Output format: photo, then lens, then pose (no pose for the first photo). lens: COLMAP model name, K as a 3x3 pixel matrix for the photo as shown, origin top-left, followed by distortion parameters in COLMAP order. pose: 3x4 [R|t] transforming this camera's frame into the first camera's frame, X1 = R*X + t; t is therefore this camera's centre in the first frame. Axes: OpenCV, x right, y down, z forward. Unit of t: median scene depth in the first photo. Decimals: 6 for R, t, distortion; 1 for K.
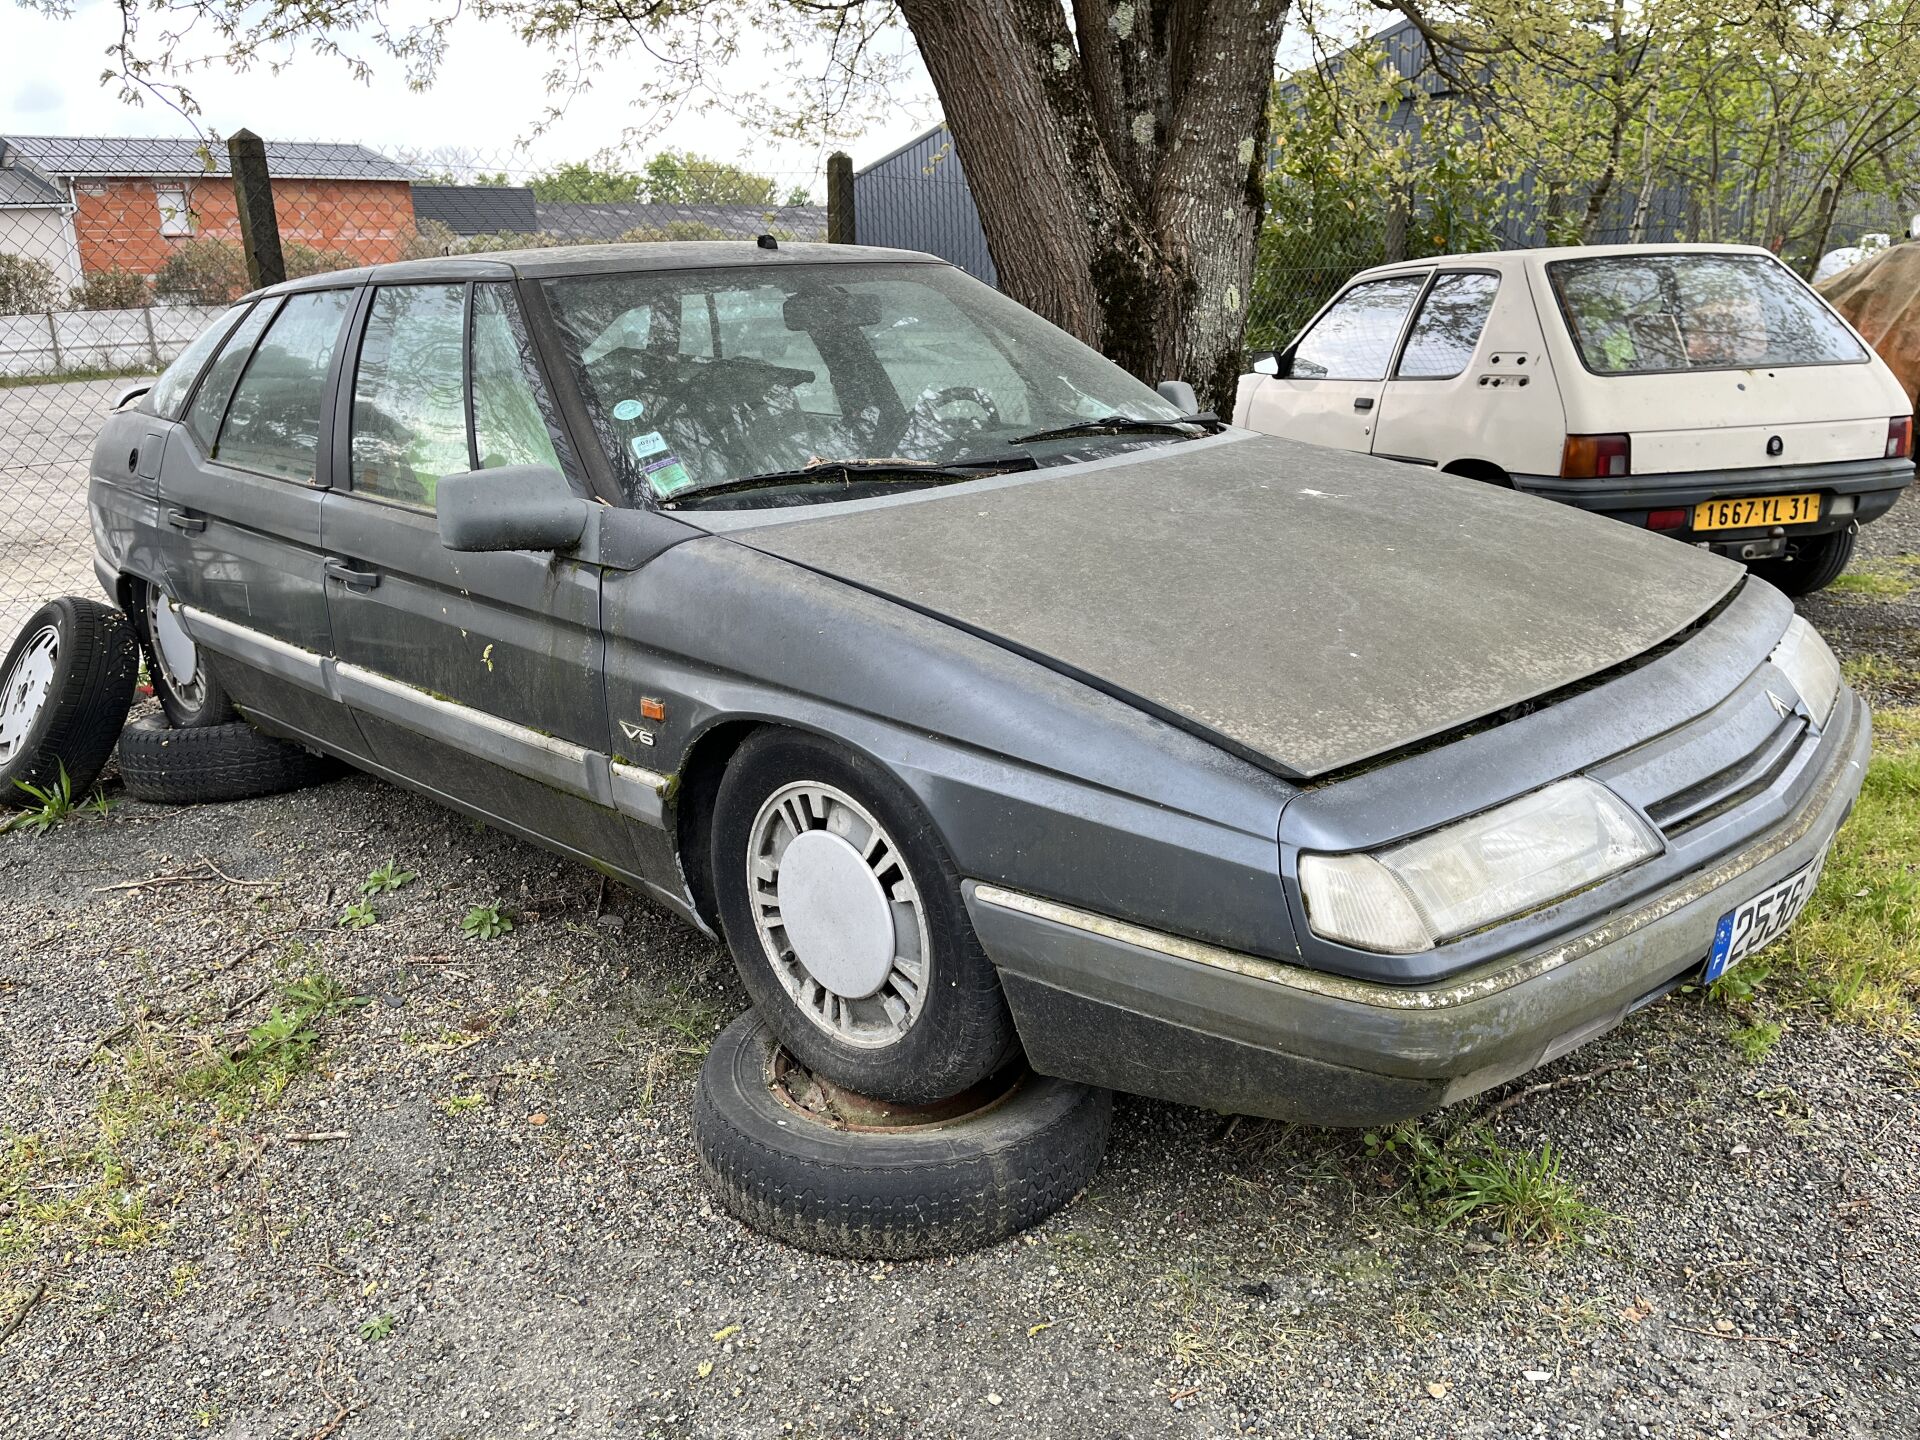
lens RADIAL K [[1456.0, 0, 957.9], [0, 1456.0, 726.1], [0, 0, 1]] dist [0.074415, -0.106138]
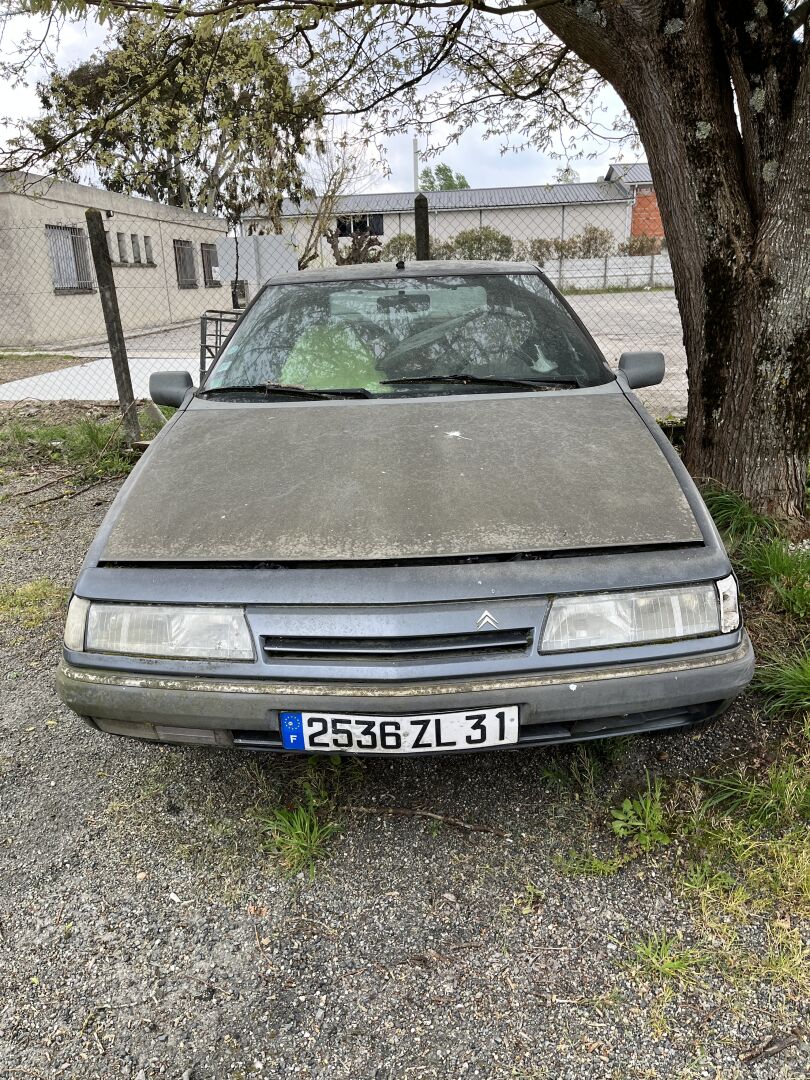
lens RADIAL K [[819.0, 0, 395.6], [0, 819.0, 540.1], [0, 0, 1]] dist [0.074415, -0.106138]
pose [[0.683831, 0.242401, -0.688198, 0.533362], [-0.201592, 0.969255, 0.141084, -0.097998], [0.701238, 0.042258, 0.711673, 0.180210]]
